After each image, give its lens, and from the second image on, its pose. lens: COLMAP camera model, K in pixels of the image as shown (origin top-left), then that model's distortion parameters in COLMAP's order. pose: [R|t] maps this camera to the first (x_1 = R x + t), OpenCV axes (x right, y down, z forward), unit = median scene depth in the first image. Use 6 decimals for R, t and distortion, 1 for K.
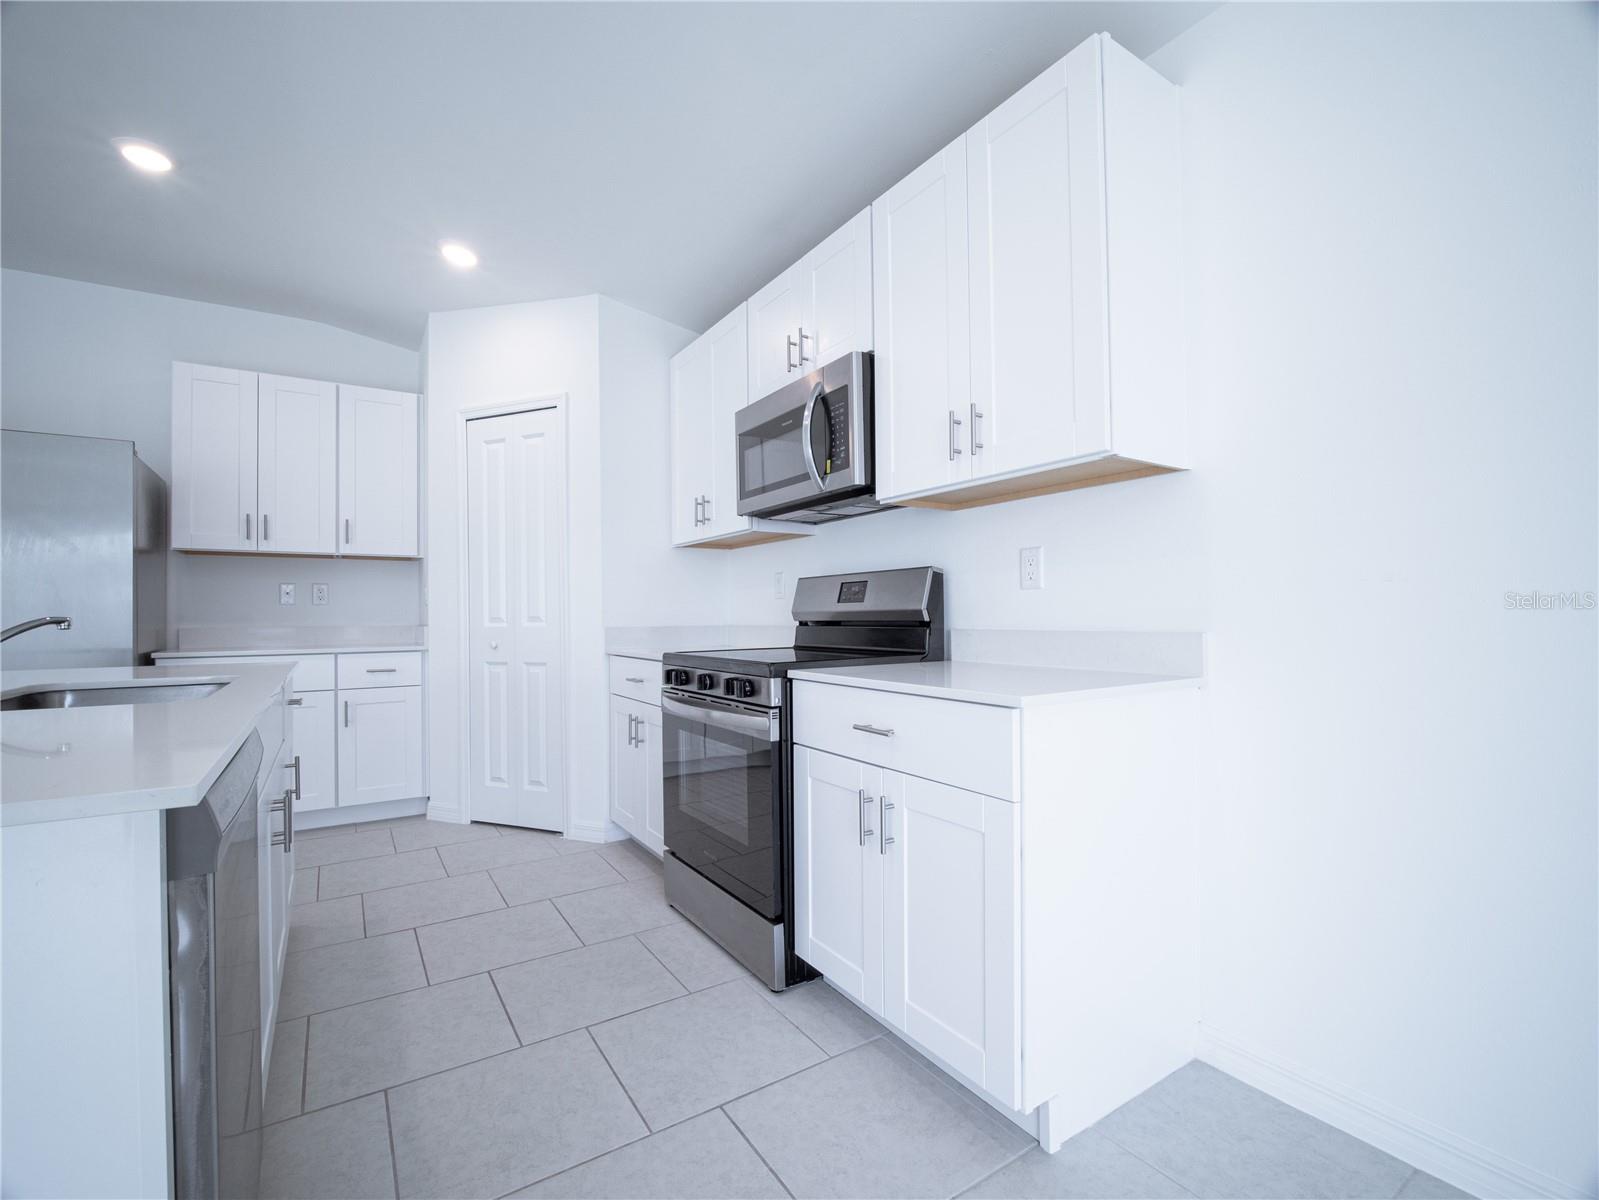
lens RADIAL K [[710.2, 0, 799.5], [0, 710.2, 600.0], [0, 0, 1]] dist [0.003016, -0.013873]
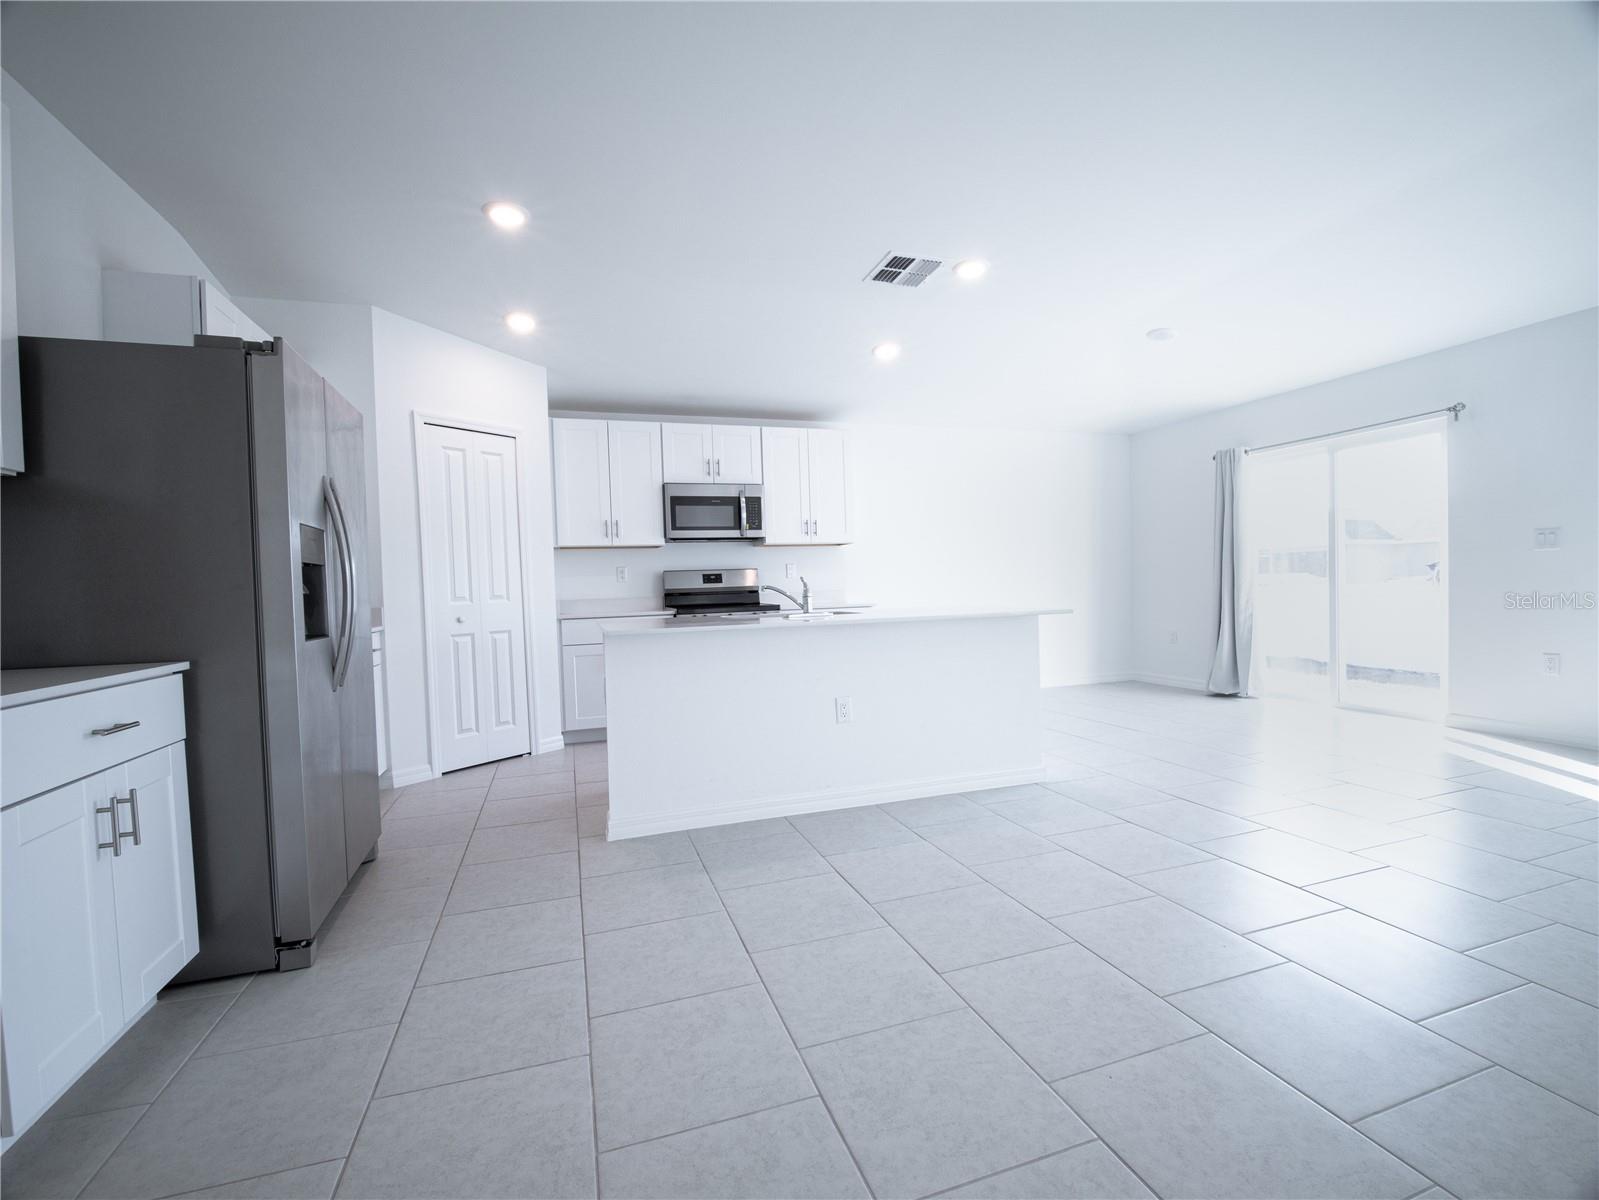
lens RADIAL K [[710.2, 0, 799.5], [0, 710.2, 600.0], [0, 0, 1]] dist [0.003016, -0.013873]
pose [[0.248837, -0.011106, 0.968482, -1.965284], [0.015403, 0.999853, 0.007508, 0.040922], [-0.968423, 0.013049, 0.248971, 0.195042]]
